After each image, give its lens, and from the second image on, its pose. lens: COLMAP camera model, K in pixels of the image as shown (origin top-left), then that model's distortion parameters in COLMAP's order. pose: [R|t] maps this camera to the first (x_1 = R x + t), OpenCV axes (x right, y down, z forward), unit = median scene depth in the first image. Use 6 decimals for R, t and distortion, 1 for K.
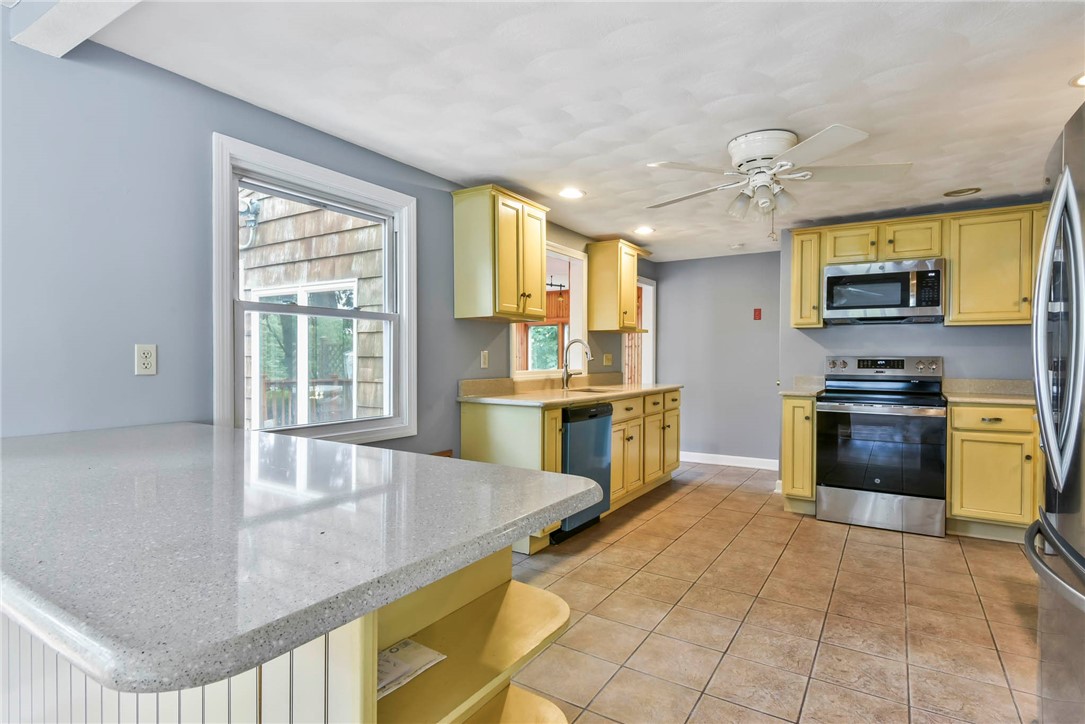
lens RADIAL K [[550.5, 0, 543.8], [0, 550.5, 364.5], [0, 0, 1]] dist [0.003736, -0.004324]
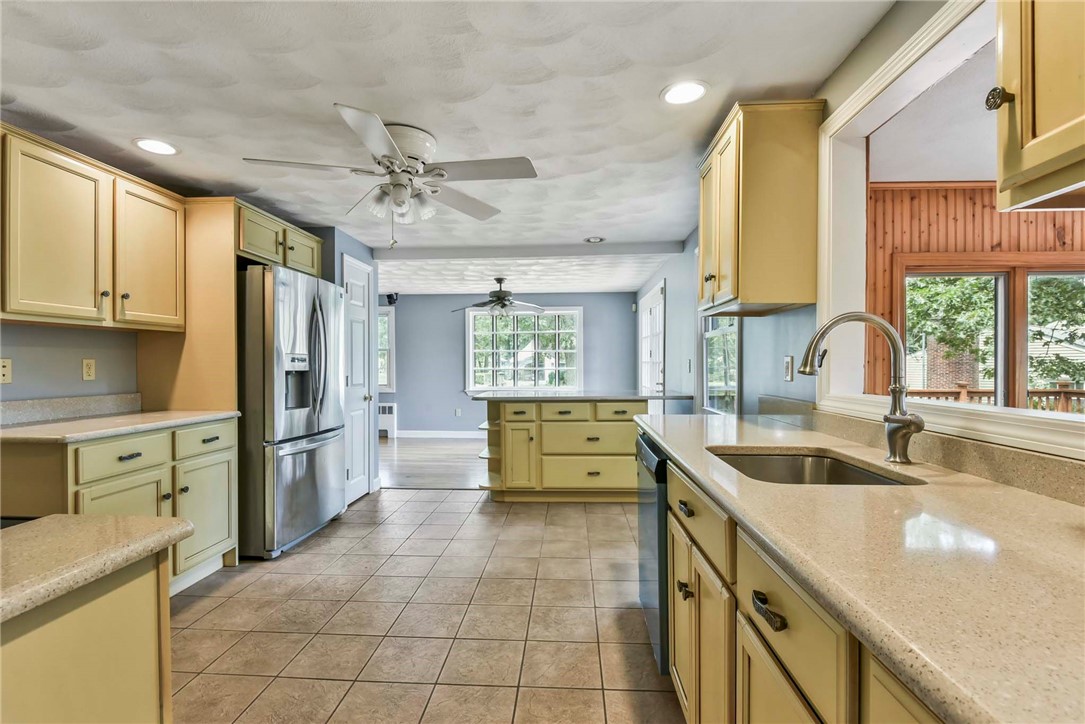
lens RADIAL K [[515.5, 0, 537.3], [0, 515.5, 365.1], [0, 0, 1]] dist [-0.001723, -0.002357]
pose [[-0.881646, 0.000679, -0.471910, 0.437538], [-0.006833, 0.999876, 0.014204, -0.020124], [0.471861, 0.015748, -0.881532, 1.360179]]
